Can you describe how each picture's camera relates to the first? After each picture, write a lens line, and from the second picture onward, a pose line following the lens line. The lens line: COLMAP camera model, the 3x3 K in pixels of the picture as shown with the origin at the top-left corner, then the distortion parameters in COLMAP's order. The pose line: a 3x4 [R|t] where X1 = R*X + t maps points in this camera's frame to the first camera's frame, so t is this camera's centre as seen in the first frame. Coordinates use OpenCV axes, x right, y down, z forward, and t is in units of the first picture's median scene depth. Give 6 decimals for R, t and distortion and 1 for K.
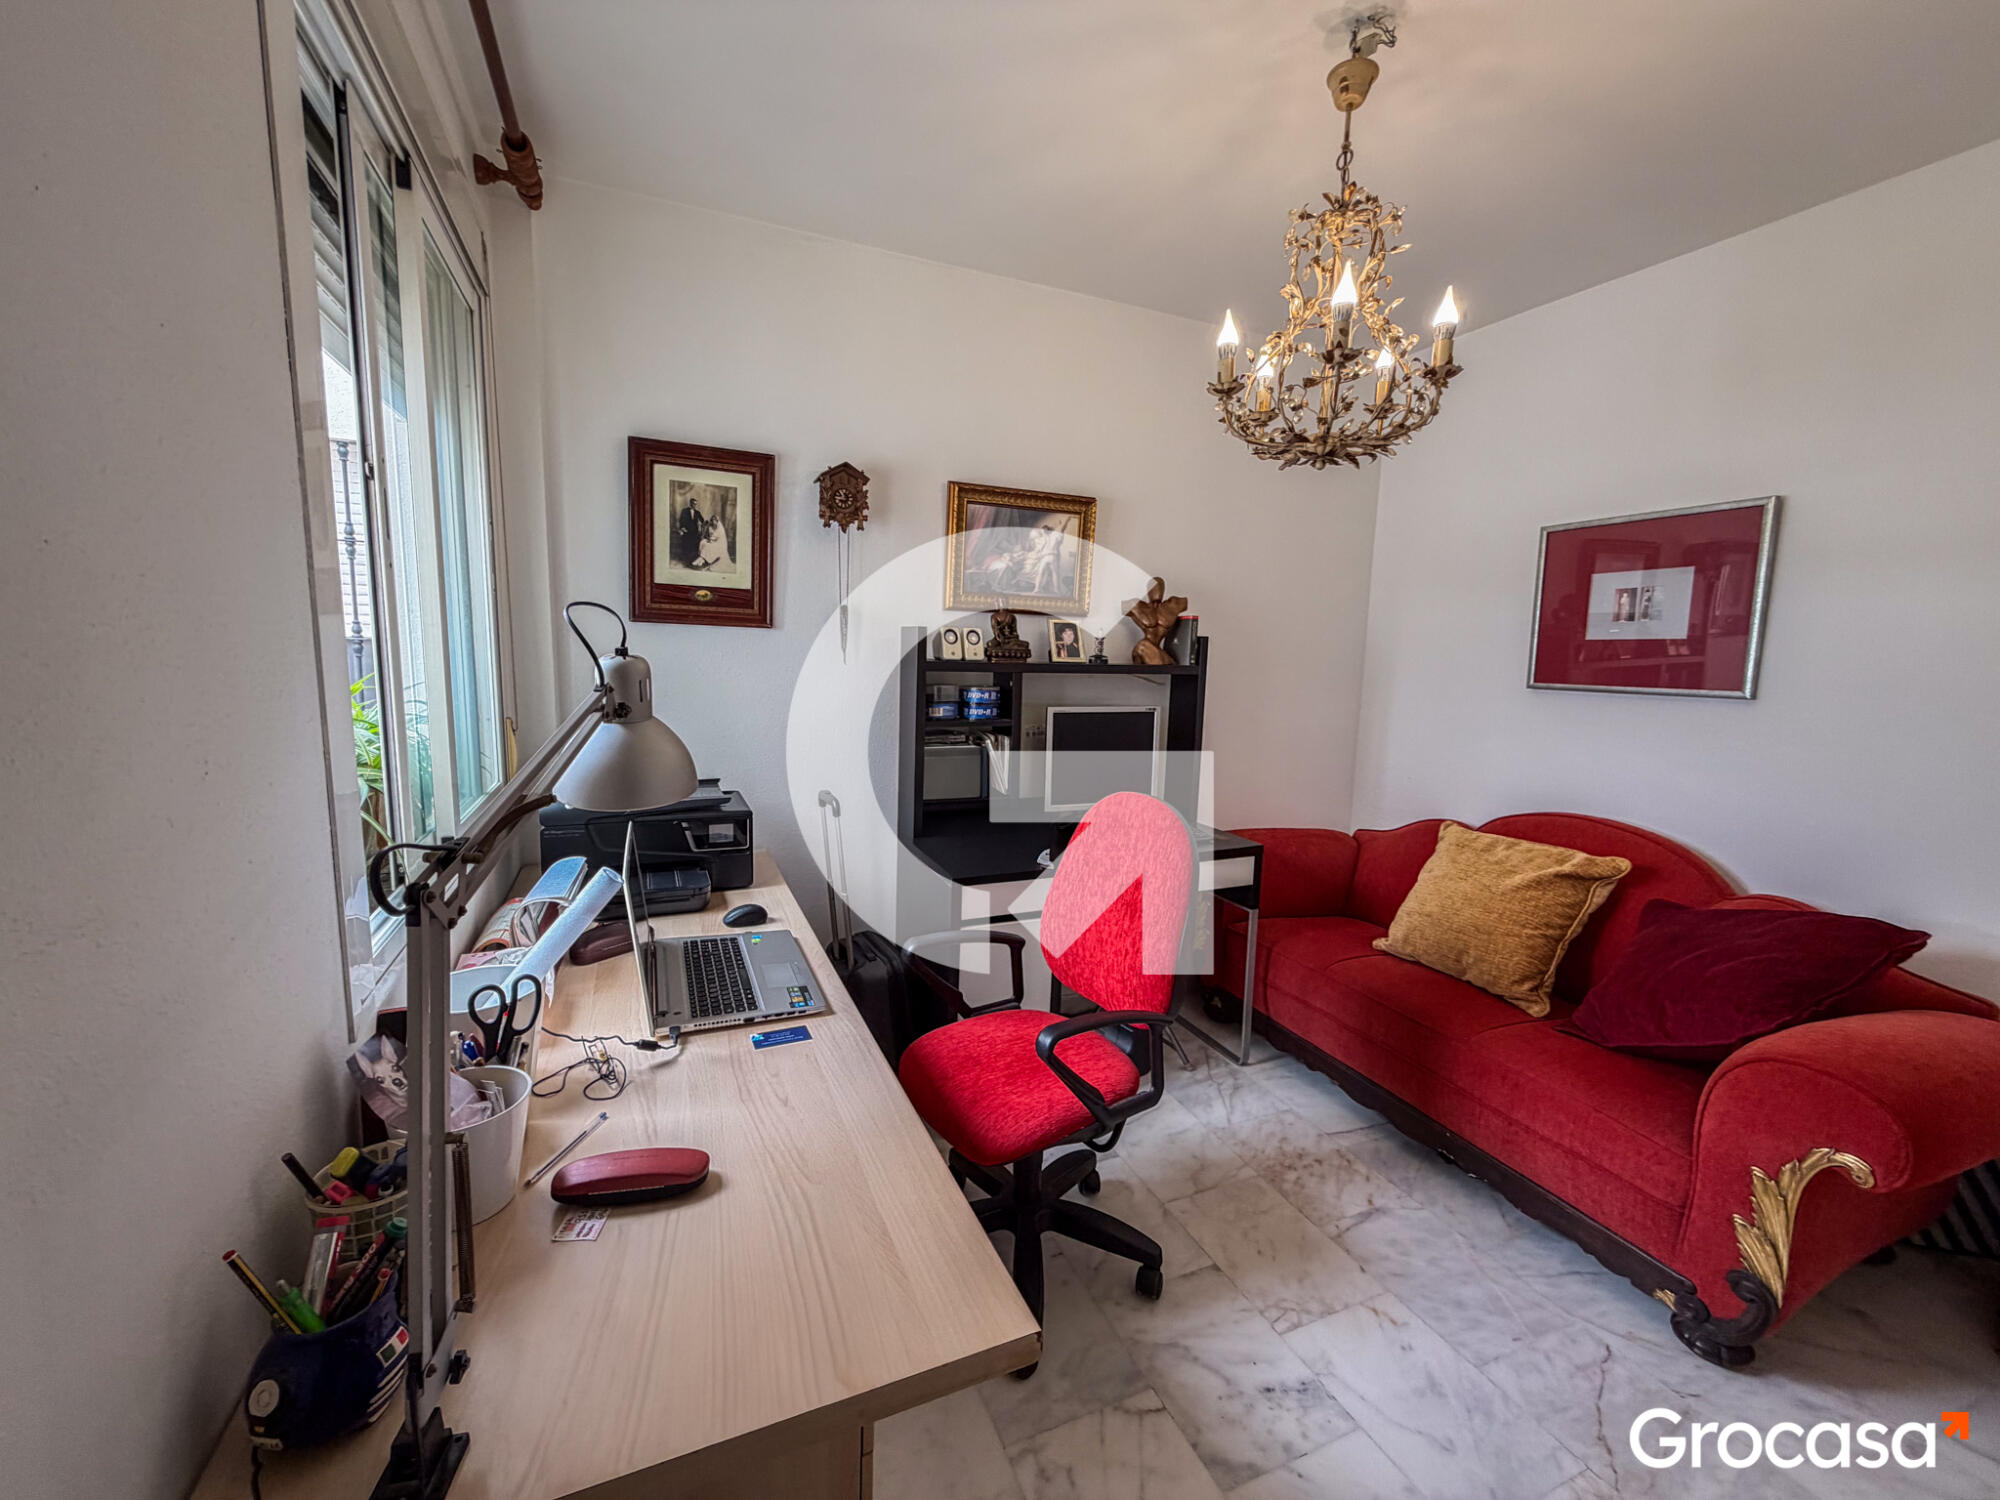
lens RADIAL K [[795.3, 0, 995.1], [0, 795.3, 750.0], [0, 0, 1]] dist [-0.000498, 0.000284]
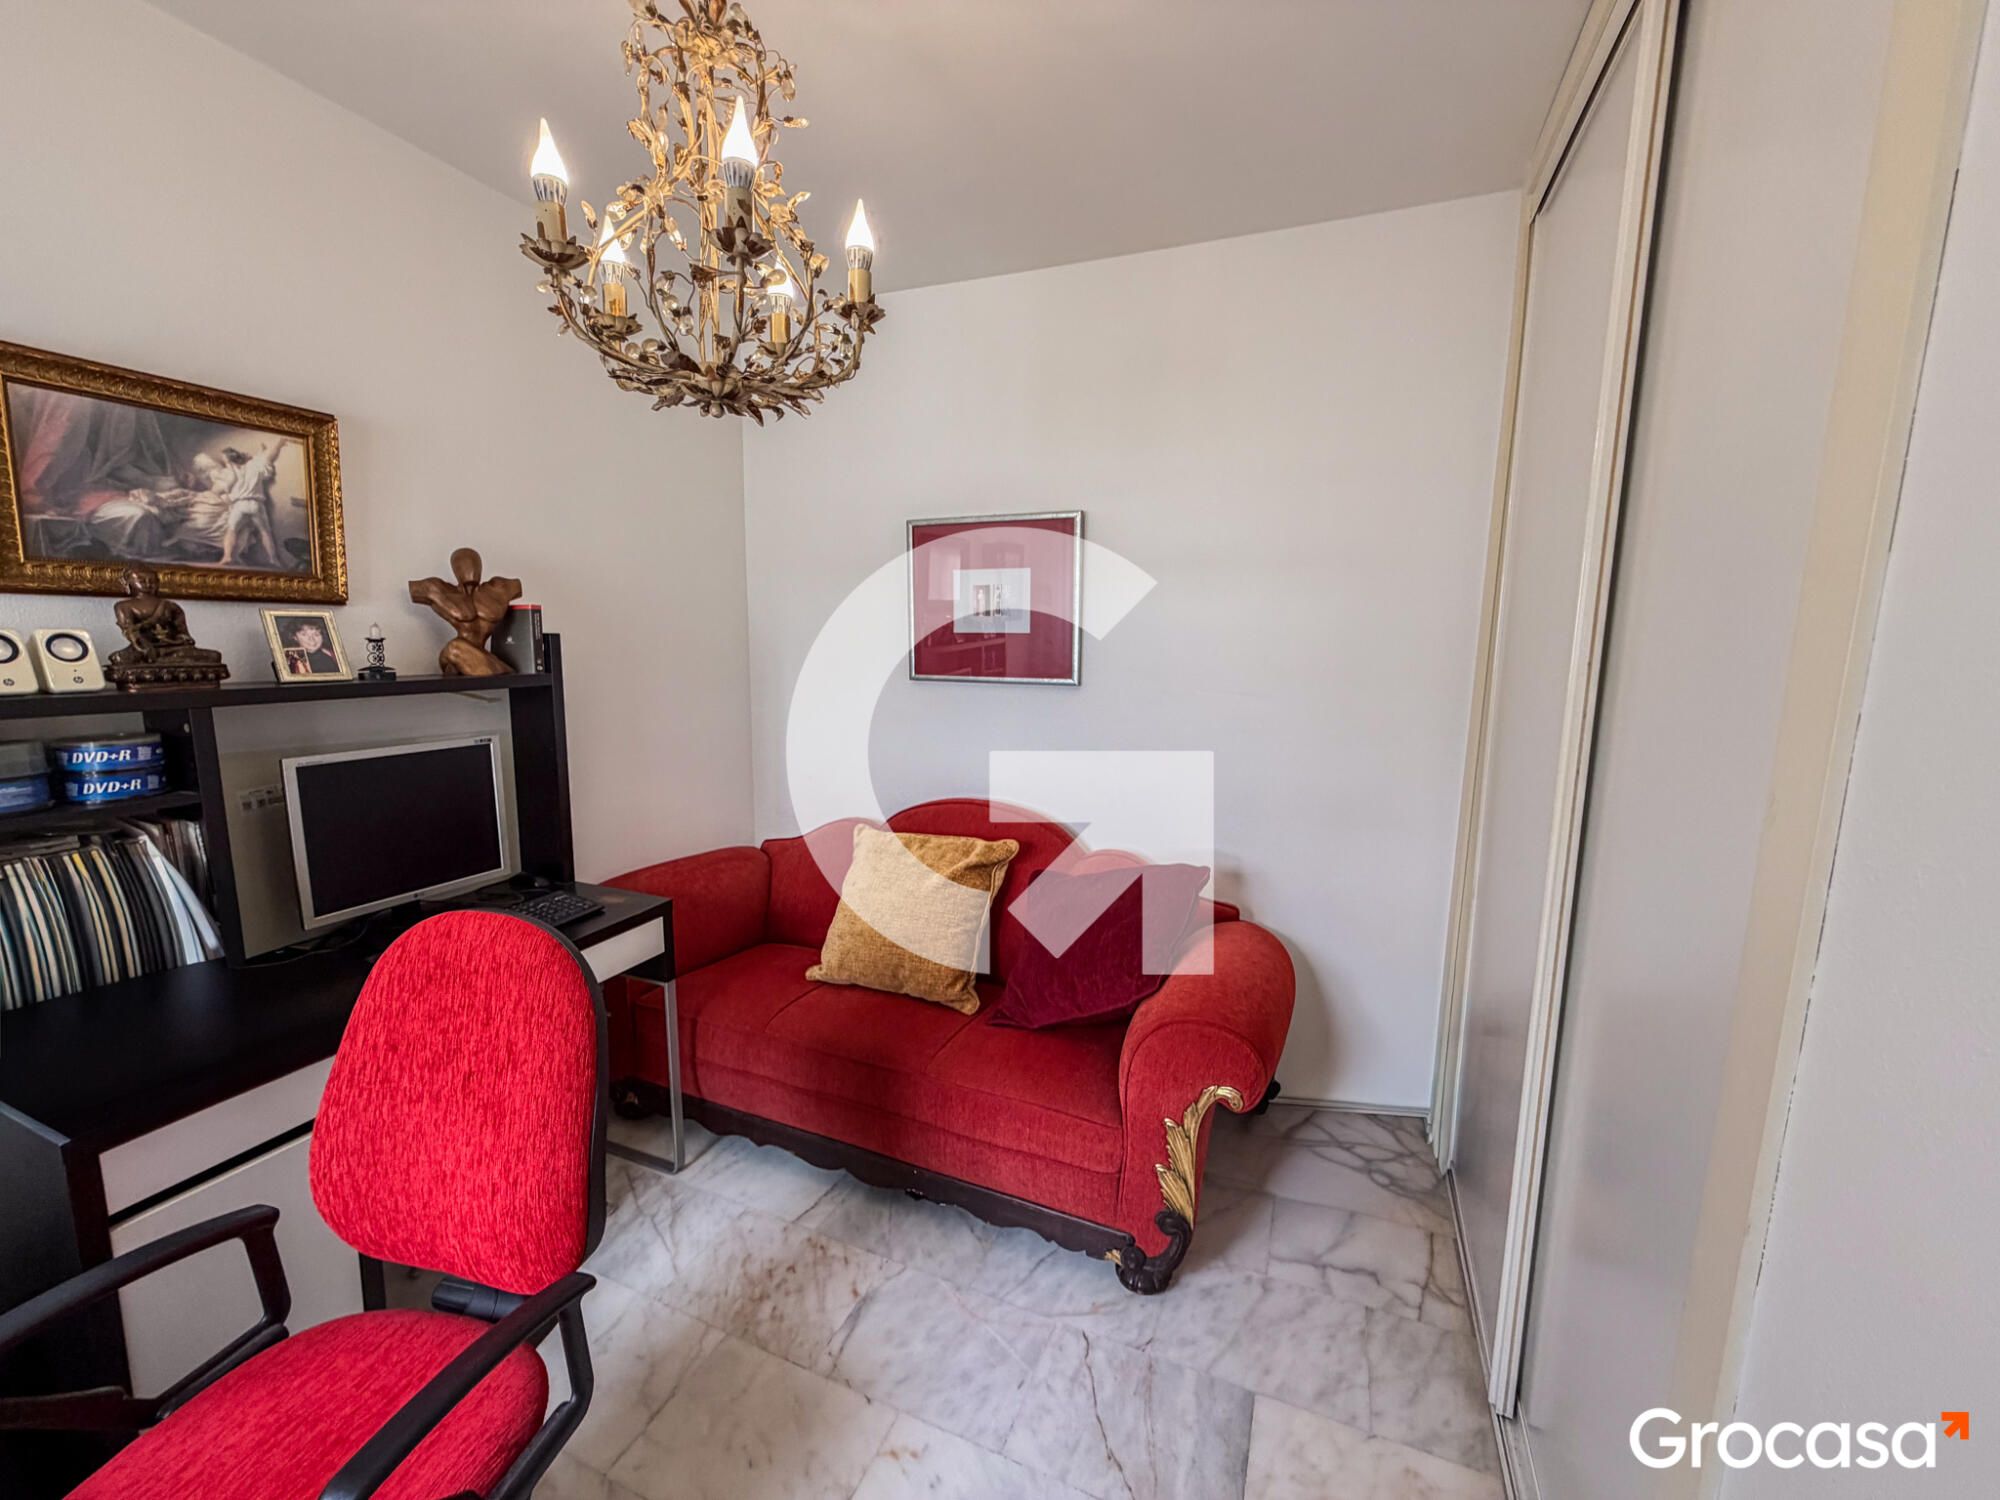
lens RADIAL K [[795.3, 0, 995.1], [0, 795.3, 750.0], [0, 0, 1]] dist [-0.000498, 0.000284]
pose [[0.718215, -0.117197, 0.685881, 0.051684], [0.092823, 0.993041, 0.072483, -0.066764], [-0.689603, 0.011608, 0.724095, 0.244263]]
